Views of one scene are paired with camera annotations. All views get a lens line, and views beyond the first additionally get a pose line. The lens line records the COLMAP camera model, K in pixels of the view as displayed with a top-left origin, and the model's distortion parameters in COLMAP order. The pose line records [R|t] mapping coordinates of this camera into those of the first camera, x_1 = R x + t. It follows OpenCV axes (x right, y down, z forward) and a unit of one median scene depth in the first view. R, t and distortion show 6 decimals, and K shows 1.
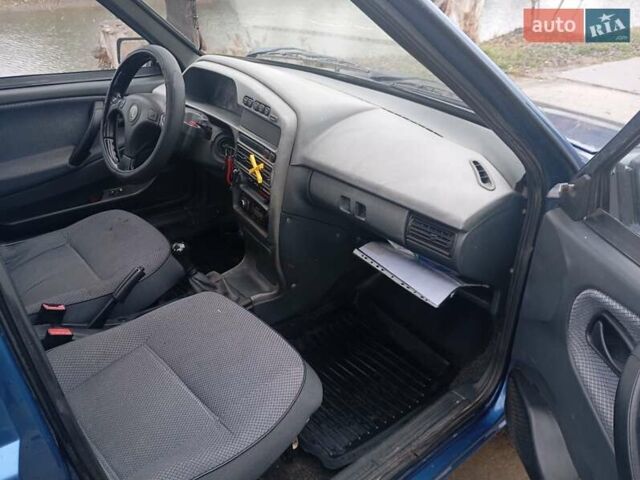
lens RADIAL K [[527.6, 0, 320.0], [0, 527.6, 240.0], [0, 0, 1]] dist [0.068058, -0.083323]
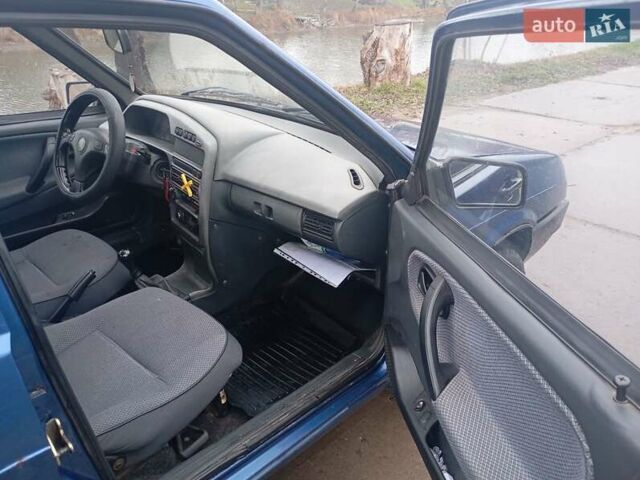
lens RADIAL K [[518.3, 0, 320.0], [0, 518.3, 240.0], [0, 0, 1]] dist [0.068723, -0.080861]
pose [[0.995522, -0.052482, 0.078618, 0.079382], [0.056643, 0.997056, -0.051672, 0.067097], [-0.075675, 0.055894, 0.995565, -0.202746]]
